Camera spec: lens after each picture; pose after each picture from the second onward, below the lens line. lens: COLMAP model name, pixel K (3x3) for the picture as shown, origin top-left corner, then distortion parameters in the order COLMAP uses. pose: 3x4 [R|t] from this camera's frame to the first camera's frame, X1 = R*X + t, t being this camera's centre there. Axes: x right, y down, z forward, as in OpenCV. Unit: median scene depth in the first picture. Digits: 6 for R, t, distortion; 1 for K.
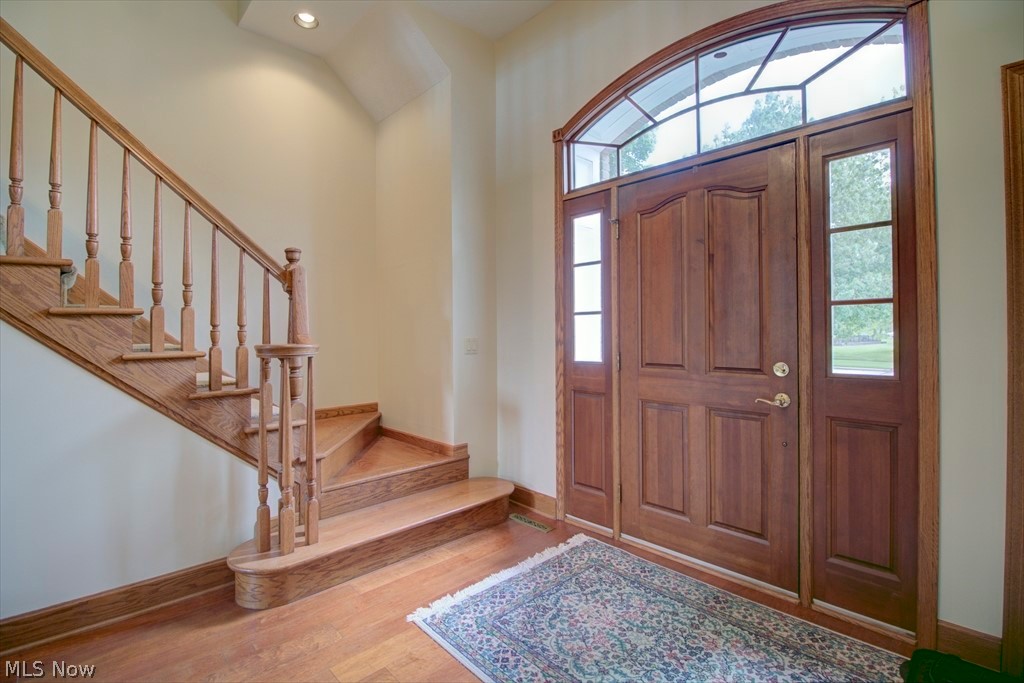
lens RADIAL K [[472.8, 0, 507.7], [0, 472.8, 337.9], [0, 0, 1]] dist [-0.006263, -0.008535]
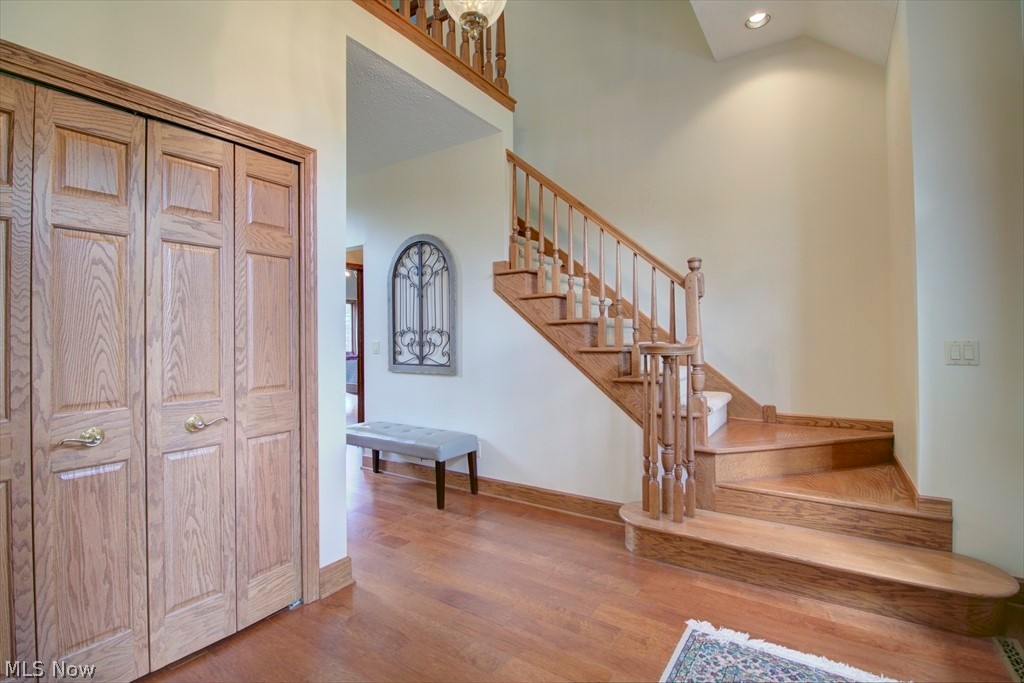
lens RADIAL K [[472.8, 0, 506.5], [0, 472.8, 333.9], [0, 0, 1]] dist [-0.006263, -0.008535]
pose [[0.218352, -0.001627, -0.975869, 0.575433], [-0.003894, 0.999989, -0.002538, -0.006326], [0.975862, 0.004354, 0.218343, 0.344677]]
